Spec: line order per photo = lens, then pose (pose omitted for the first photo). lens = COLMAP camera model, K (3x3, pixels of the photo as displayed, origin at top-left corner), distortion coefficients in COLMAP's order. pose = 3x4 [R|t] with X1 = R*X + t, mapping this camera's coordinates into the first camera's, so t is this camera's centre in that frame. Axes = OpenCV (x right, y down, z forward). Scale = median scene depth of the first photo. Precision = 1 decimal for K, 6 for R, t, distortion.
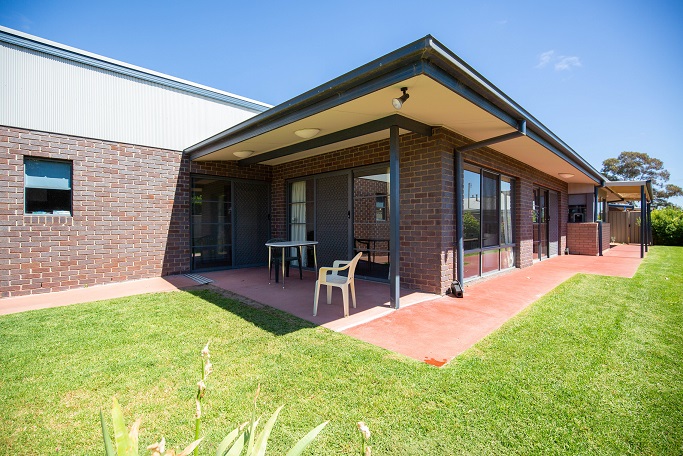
lens RADIAL K [[318.5, 0, 341.5], [0, 318.5, 228.0], [0, 0, 1]] dist [-0.025250, 0.000130]
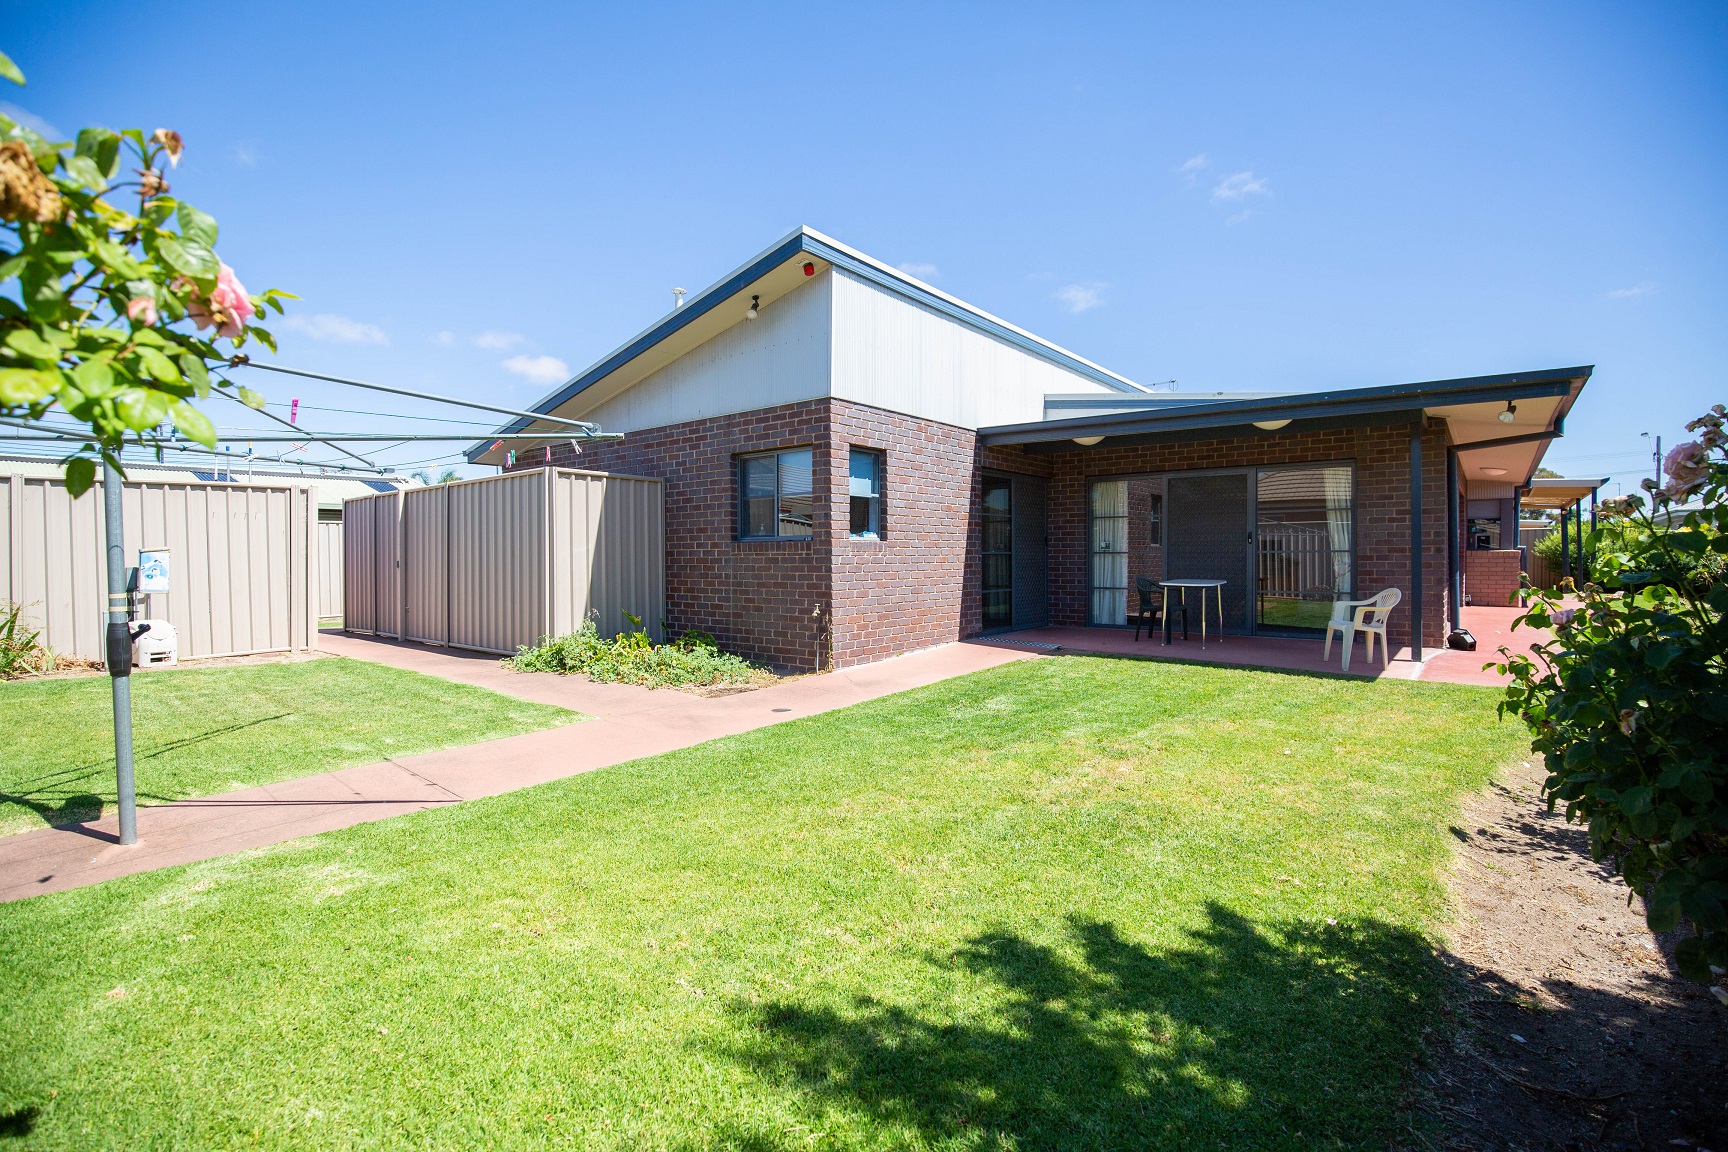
lens RADIAL K [[805.8, 0, 864.0], [0, 805.8, 576.0], [0, 0, 1]] dist [-0.025250, 0.000130]
pose [[0.991785, -0.006852, 0.127730, -1.024900], [0.005199, 0.999898, 0.013274, 0.009746], [-0.127808, -0.012501, 0.991720, -0.532339]]
